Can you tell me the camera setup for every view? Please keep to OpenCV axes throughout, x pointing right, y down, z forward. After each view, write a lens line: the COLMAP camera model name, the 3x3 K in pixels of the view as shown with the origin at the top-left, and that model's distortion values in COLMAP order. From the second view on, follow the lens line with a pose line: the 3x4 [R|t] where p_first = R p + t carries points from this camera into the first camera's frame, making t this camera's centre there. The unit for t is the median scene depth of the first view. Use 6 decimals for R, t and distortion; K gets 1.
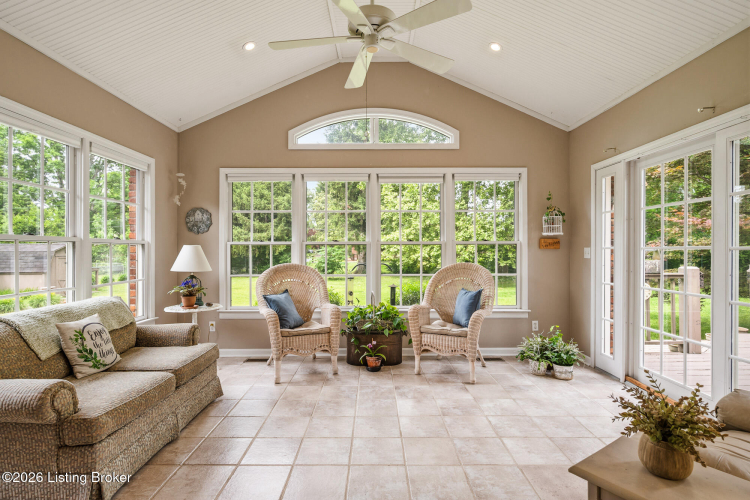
lens RADIAL K [[381.7, 0, 375.8], [0, 381.7, 249.6], [0, 0, 1]] dist [-0.003027, 0.000549]
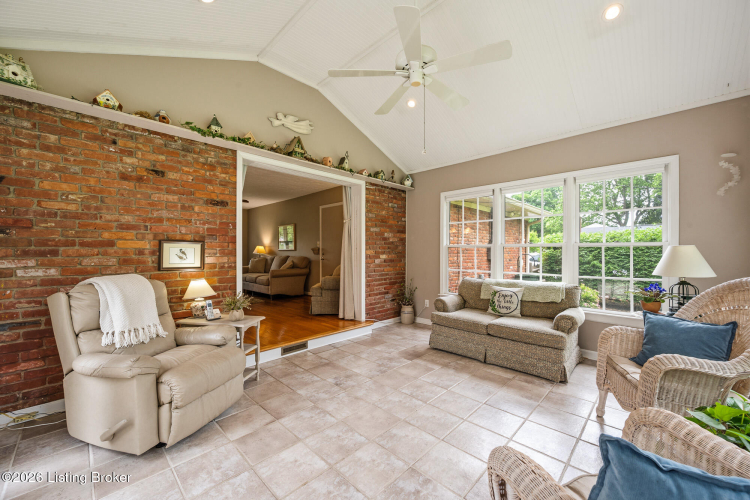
lens RADIAL K [[292.5, 0, 374.9], [0, 292.5, 248.4], [0, 0, 1]] dist [-0.000683, 0.000252]
pose [[-0.699444, -0.004030, -0.714676, 0.462923], [-0.005635, 0.999984, -0.000124, -0.004715], [0.714665, 0.003940, -0.699456, 0.966863]]
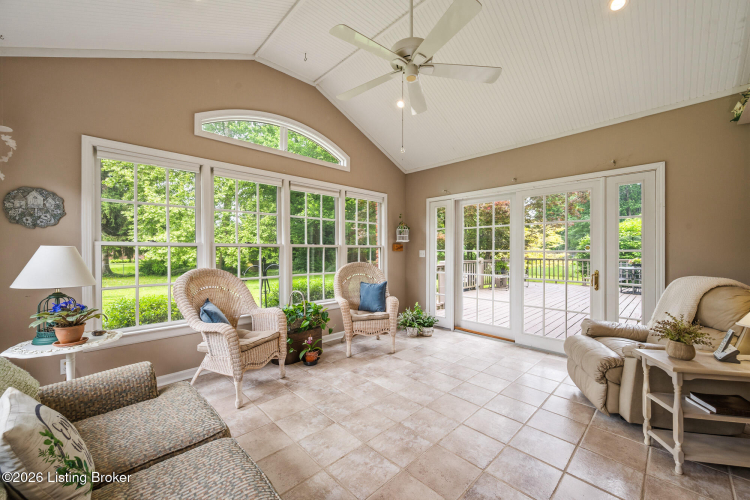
lens RADIAL K [[292.5, 0, 373.5], [0, 292.5, 251.3], [0, 0, 1]] dist [-0.000683, 0.000252]
pose [[0.719300, -0.001161, 0.694699, -0.440504], [-0.000554, 0.999997, 0.002245, -0.003654], [-0.694700, -0.001999, 0.719297, 0.277410]]
